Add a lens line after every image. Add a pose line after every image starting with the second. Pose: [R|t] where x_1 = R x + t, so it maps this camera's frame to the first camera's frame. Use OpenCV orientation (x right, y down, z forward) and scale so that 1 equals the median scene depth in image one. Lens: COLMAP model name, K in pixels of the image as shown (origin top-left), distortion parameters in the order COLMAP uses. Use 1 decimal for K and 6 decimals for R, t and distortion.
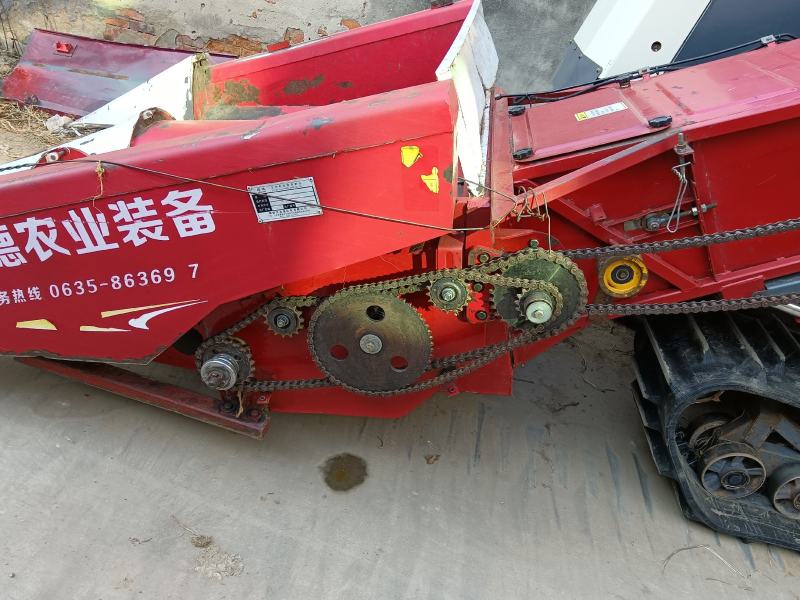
lens RADIAL K [[630.3, 0, 400.9], [0, 630.3, 300.6], [0, 0, 1]] dist [0.010497, -0.008227]
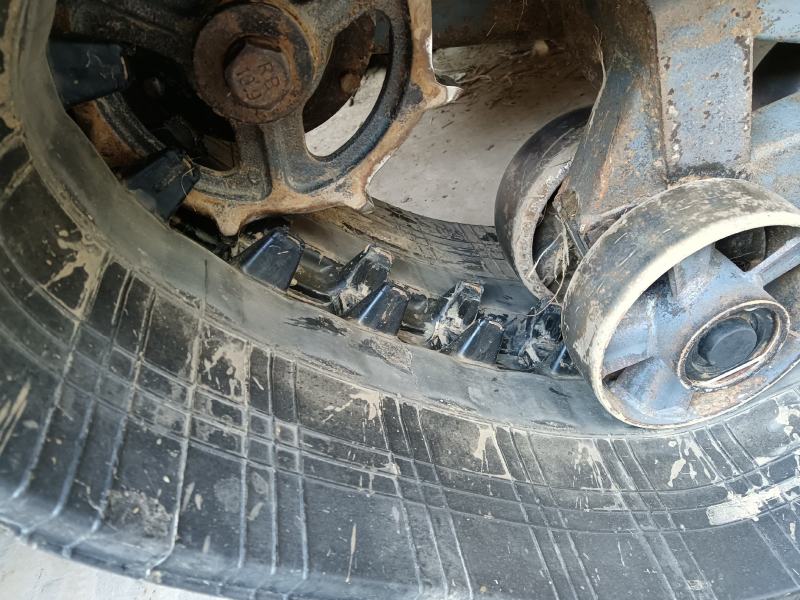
lens RADIAL K [[630.3, 0, 402.6], [0, 630.3, 298.6], [0, 0, 1]] dist [0.010497, -0.008227]
pose [[0.804008, -0.593030, -0.043432, 0.487902], [0.592851, 0.793848, 0.135401, 0.185368], [-0.045818, -0.134613, 0.989838, 0.845487]]
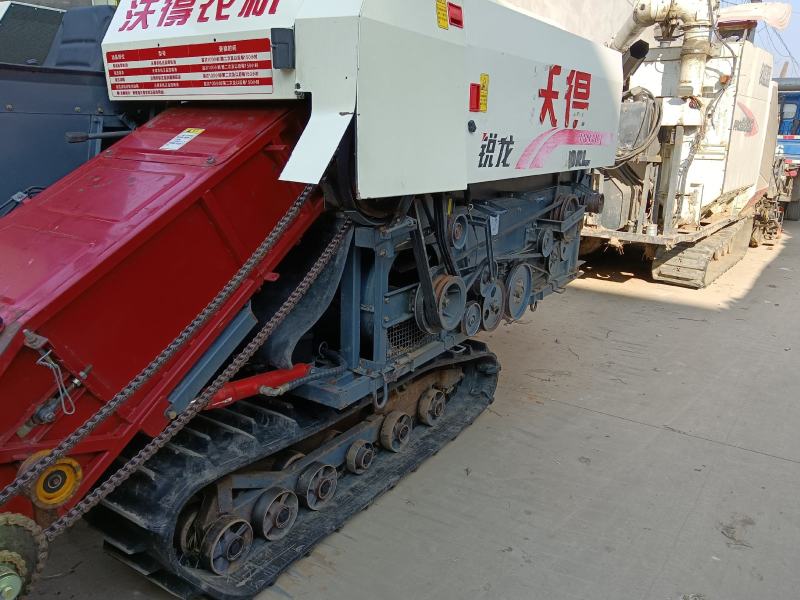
lens RADIAL K [[630.3, 0, 400.1], [0, 630.3, 297.4], [0, 0, 1]] dist [0.010497, -0.008227]
pose [[0.429855, -0.423148, 0.797603, -0.041233], [0.518946, 0.838679, 0.165263, -0.122572], [-0.738863, 0.342874, 0.580102, 0.003091]]
